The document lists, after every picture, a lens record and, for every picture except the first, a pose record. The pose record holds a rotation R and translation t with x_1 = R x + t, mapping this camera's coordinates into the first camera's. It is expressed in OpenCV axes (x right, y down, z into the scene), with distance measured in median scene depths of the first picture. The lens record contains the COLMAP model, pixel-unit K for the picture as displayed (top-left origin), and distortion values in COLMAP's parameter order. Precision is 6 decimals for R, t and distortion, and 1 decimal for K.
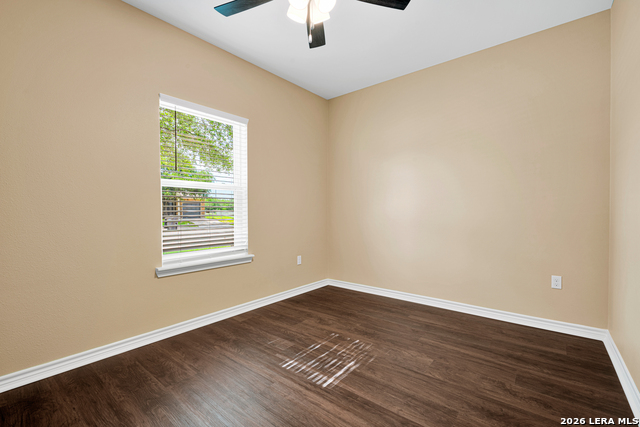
lens RADIAL K [[284.2, 0, 319.5], [0, 284.2, 217.0], [0, 0, 1]] dist [-0.000672, -0.000058]
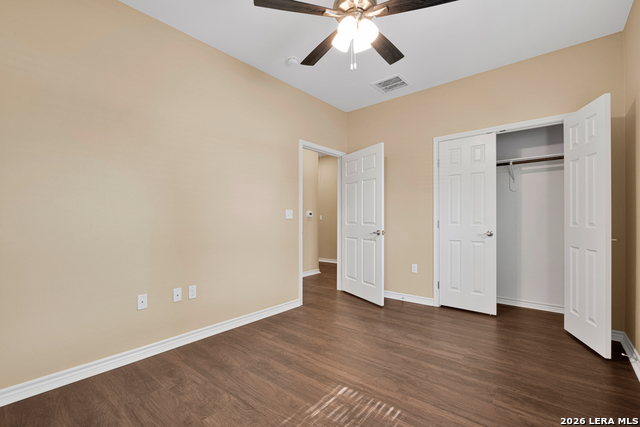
lens RADIAL K [[284.2, 0, 319.5], [0, 284.2, 217.0], [0, 0, 1]] dist [-0.000672, -0.000058]
pose [[-0.999956, 0.007315, 0.005872, 0.093326], [0.007376, 0.999917, 0.010544, -0.035089], [-0.005795, 0.010587, -0.999927, 1.823762]]
